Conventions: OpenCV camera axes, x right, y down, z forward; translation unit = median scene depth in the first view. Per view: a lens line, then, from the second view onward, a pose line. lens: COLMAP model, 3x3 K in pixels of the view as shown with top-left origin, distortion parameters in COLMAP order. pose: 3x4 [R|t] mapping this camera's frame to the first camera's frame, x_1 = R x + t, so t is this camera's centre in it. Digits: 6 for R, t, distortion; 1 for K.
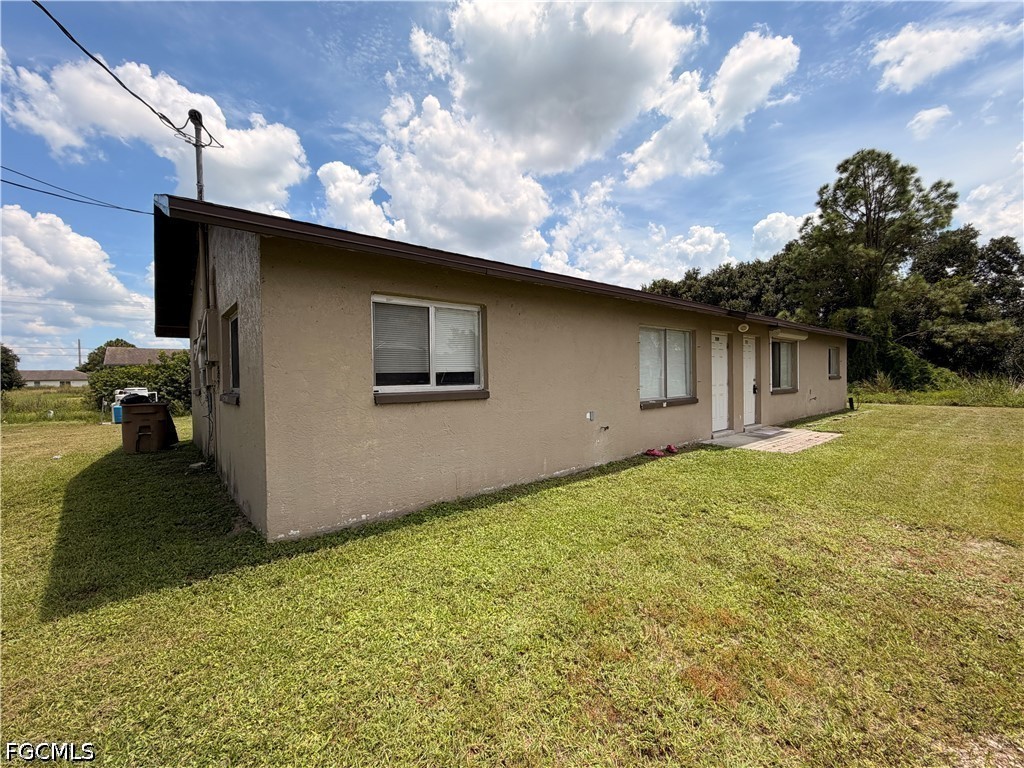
lens RADIAL K [[412.9, 0, 512.0], [0, 412.9, 384.0], [0, 0, 1]] dist [-0.000692, -0.000306]
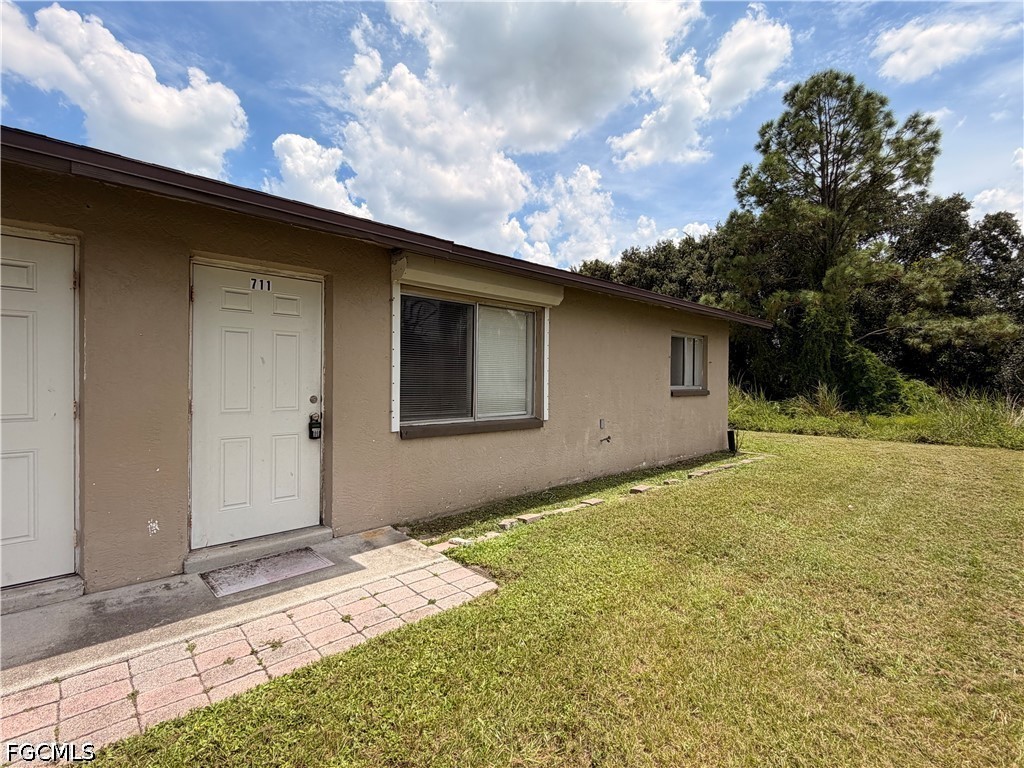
lens RADIAL K [[461.3, 0, 512.0], [0, 461.3, 384.0], [0, 0, 1]] dist [0.000340, -0.000563]
pose [[0.997970, 0.022335, 0.059635, 0.292296], [-0.021717, 0.999704, -0.010991, -0.008868], [-0.059862, 0.009673, 0.998160, 0.244329]]
